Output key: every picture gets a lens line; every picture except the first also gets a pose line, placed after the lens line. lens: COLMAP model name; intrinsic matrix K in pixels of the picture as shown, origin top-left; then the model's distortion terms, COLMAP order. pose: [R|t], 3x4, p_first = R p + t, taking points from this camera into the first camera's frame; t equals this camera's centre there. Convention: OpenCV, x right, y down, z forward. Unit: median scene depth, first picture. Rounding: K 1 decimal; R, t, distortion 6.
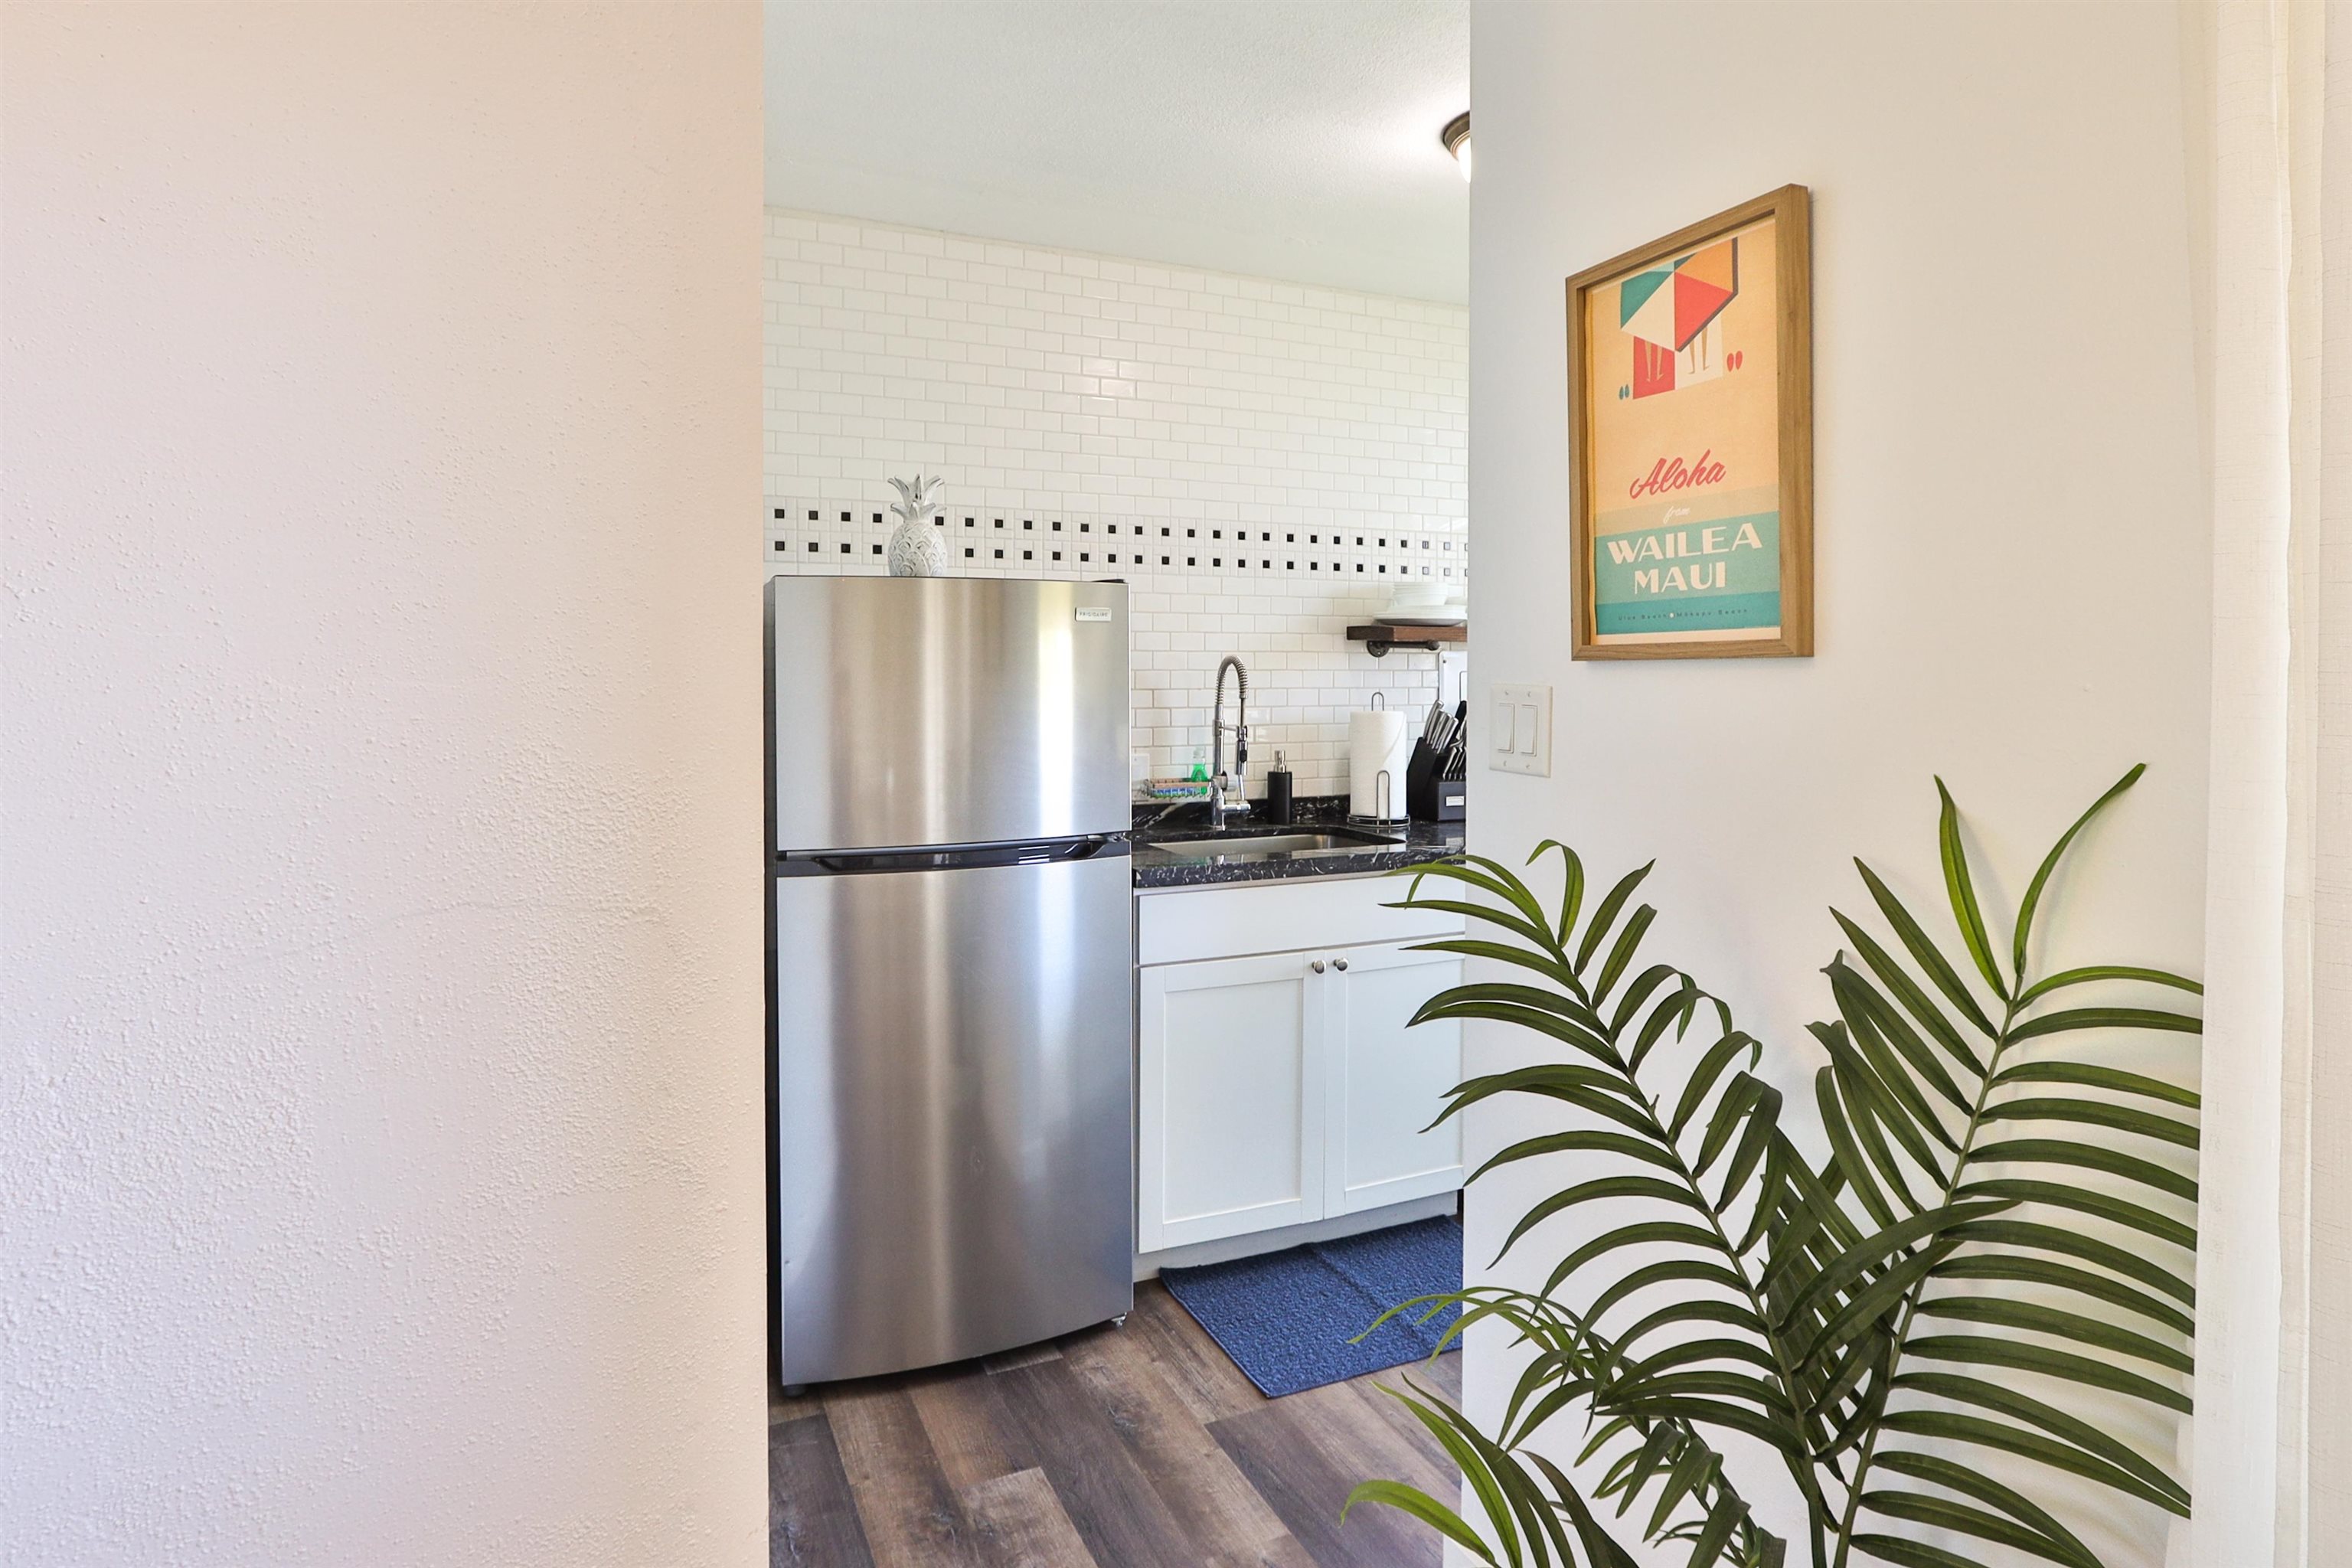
lens RADIAL K [[1273.8, 0, 1180.8], [0, 1273.8, 752.7], [0, 0, 1]] dist [-0.013429, 0.000343]
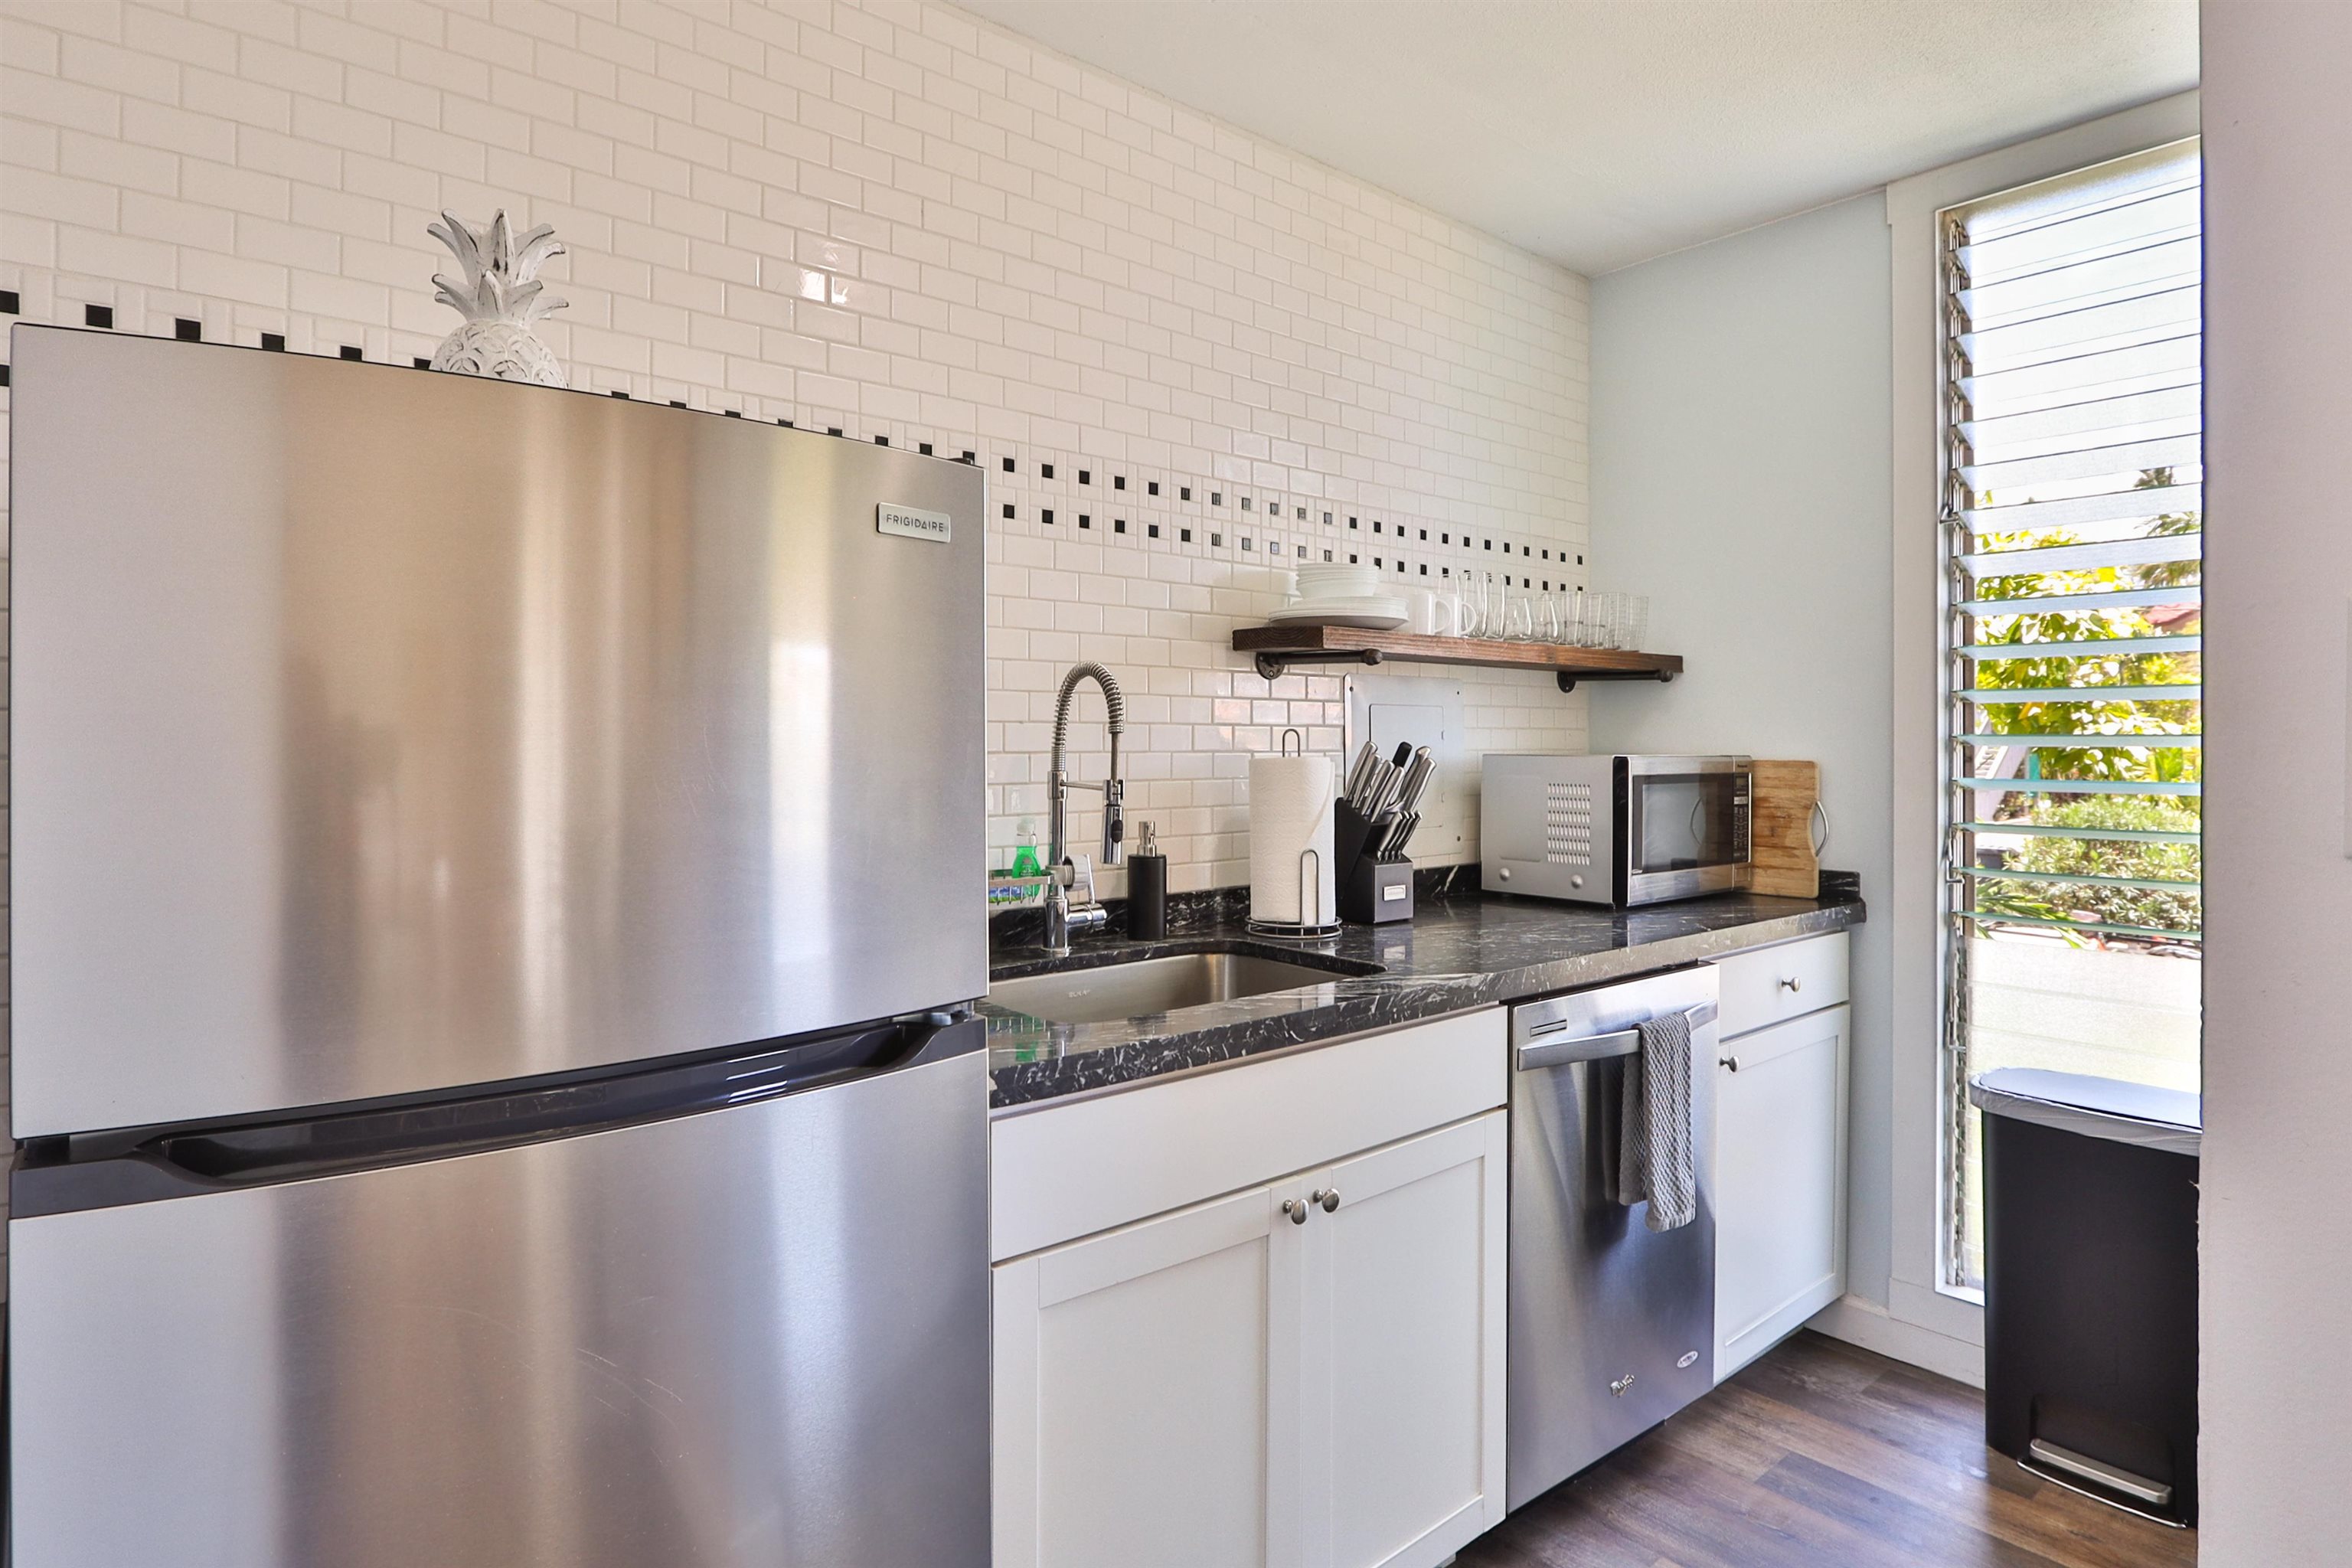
lens RADIAL K [[1273.8, 0, 1180.8], [0, 1273.8, 752.7], [0, 0, 1]] dist [-0.013429, 0.000343]
pose [[0.965085, -0.001759, 0.261930, -0.071871], [0.016286, 0.998446, -0.053300, -0.001686], [-0.261430, 0.055705, 0.963614, 0.402041]]
